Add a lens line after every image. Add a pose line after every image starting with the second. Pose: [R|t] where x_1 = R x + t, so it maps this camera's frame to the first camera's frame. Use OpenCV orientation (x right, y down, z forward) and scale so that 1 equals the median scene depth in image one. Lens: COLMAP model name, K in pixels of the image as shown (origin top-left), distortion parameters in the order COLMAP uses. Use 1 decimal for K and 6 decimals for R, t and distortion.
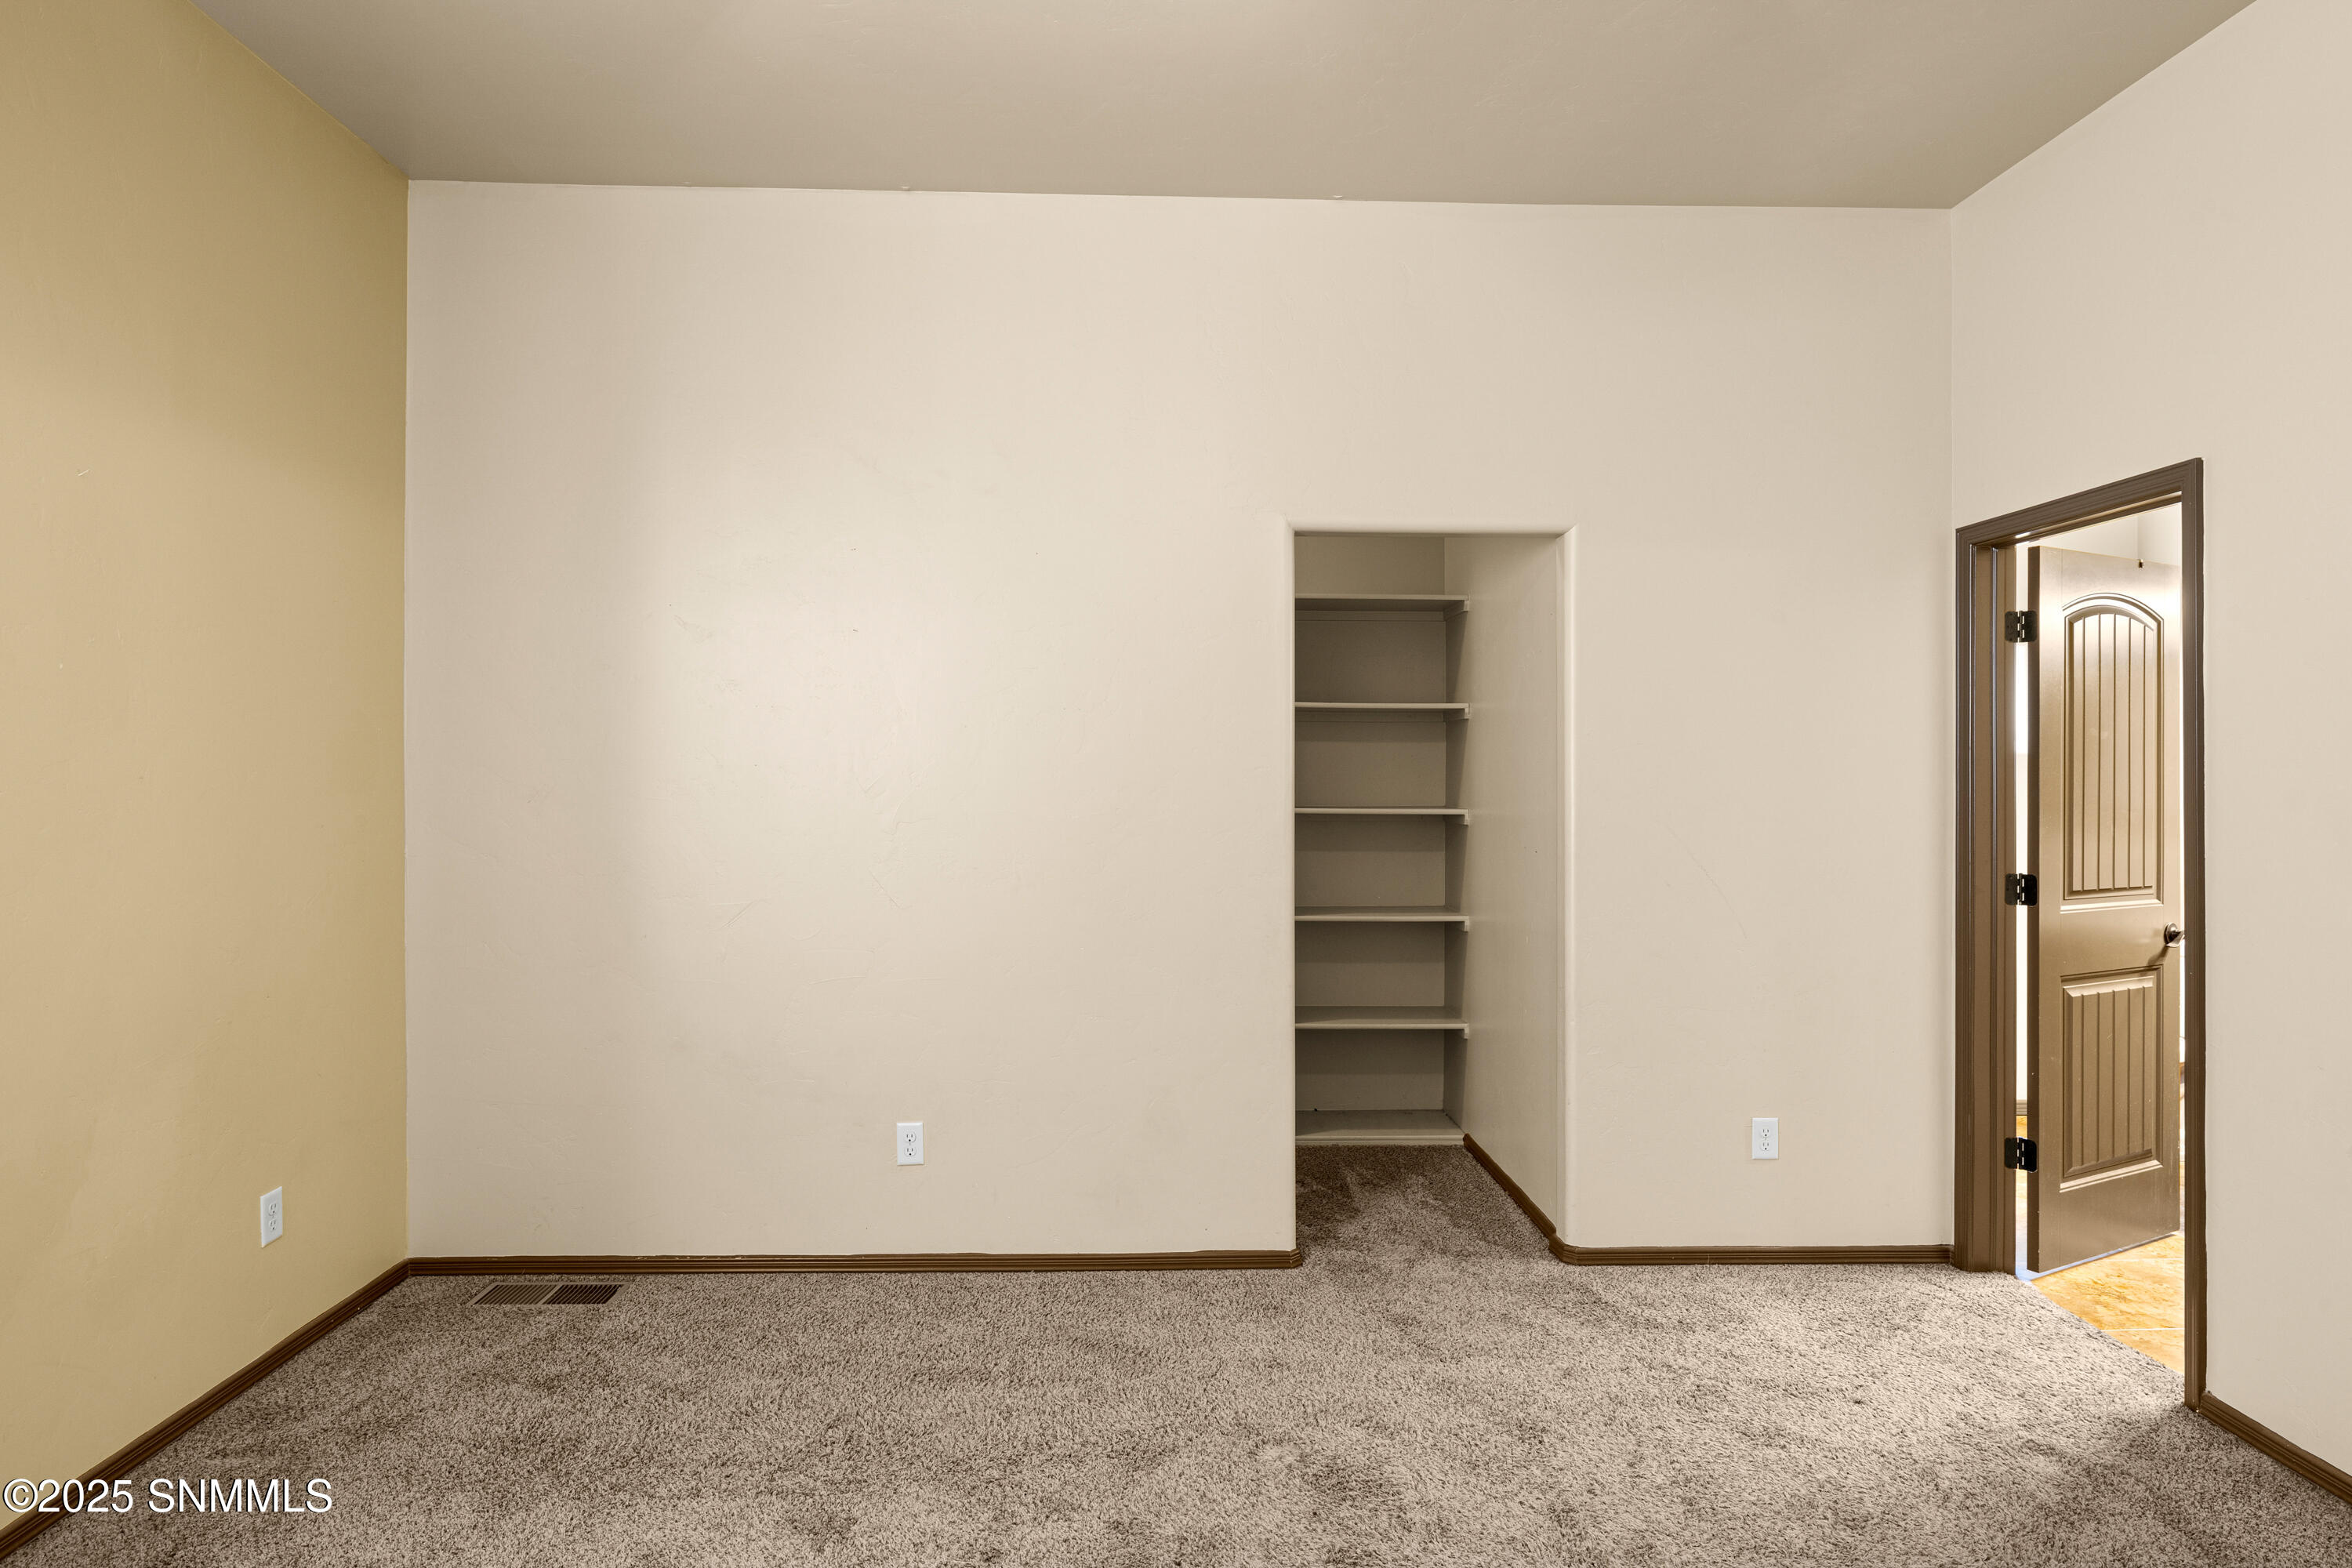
lens RADIAL K [[1307.1, 0, 1180.0], [0, 1307.1, 778.8], [0, 0, 1]] dist [-0.000654, -0.003515]
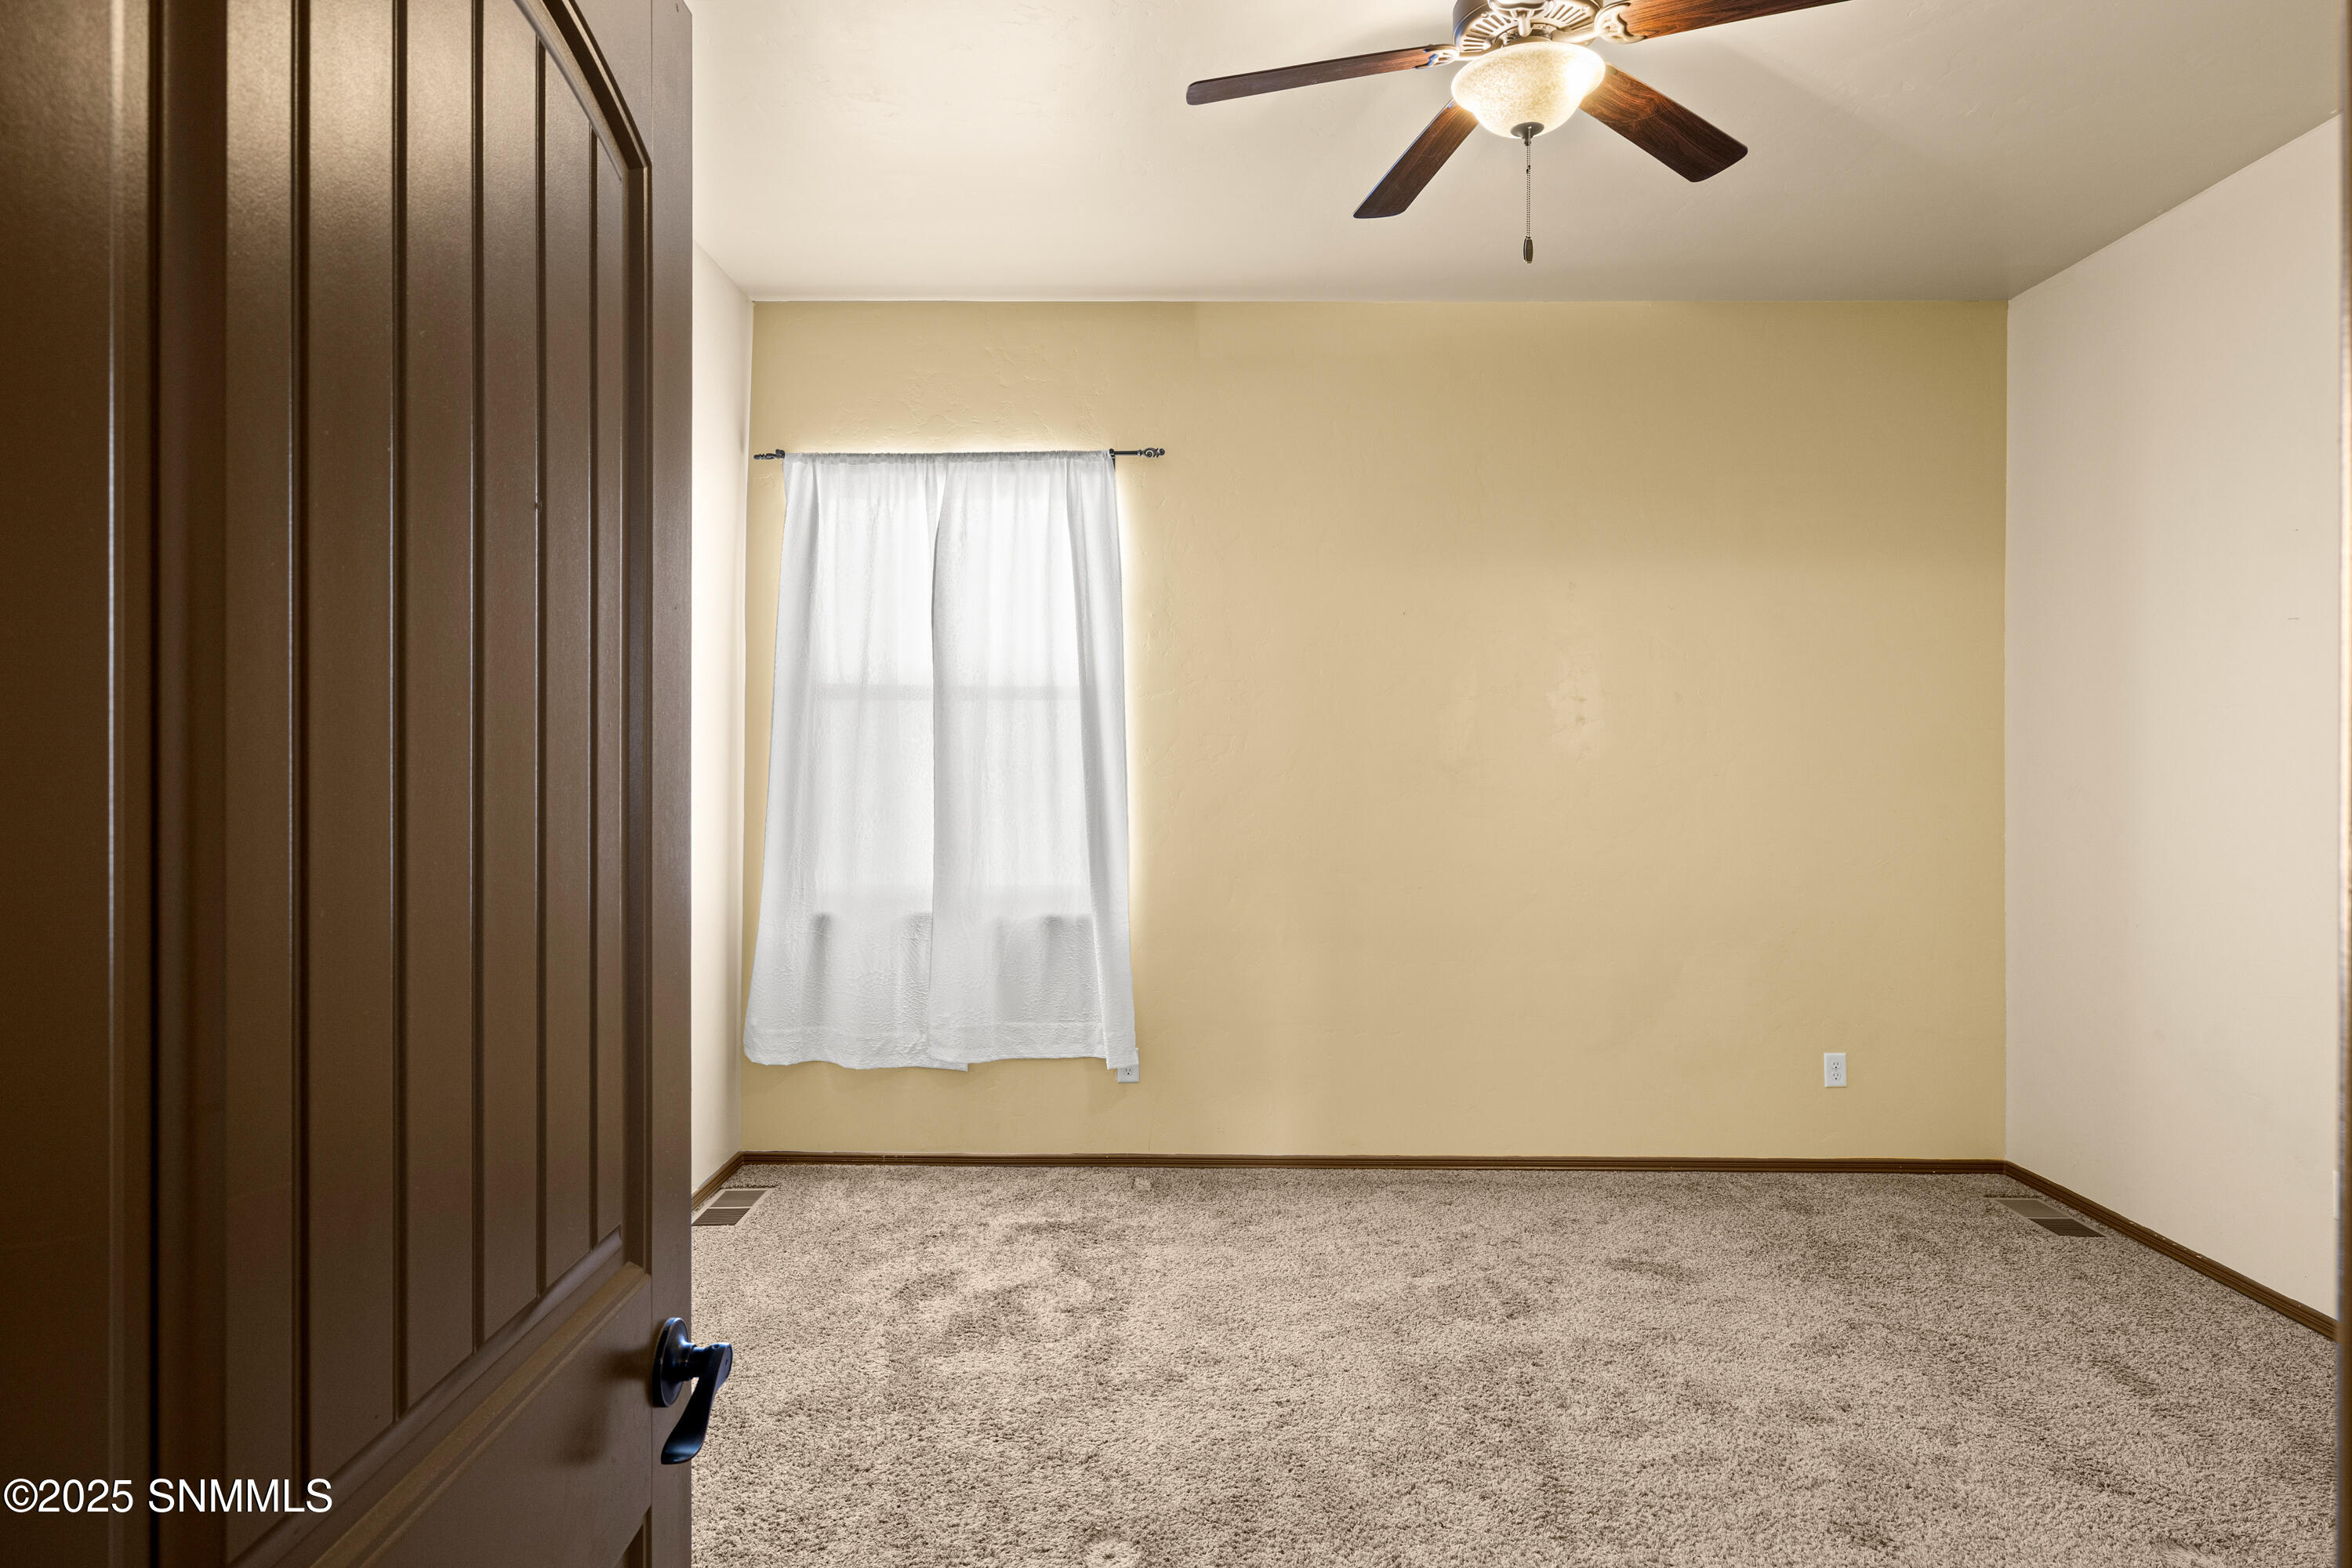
lens RADIAL K [[1307.1, 0, 1176.6], [0, 1307.1, 789.2], [0, 0, 1]] dist [-0.000654, -0.003515]
pose [[-0.057066, 0.010074, -0.998320, 0.741901], [-0.001137, 0.999948, 0.010155, -0.002068], [0.998370, 0.001715, -0.057052, 0.287521]]
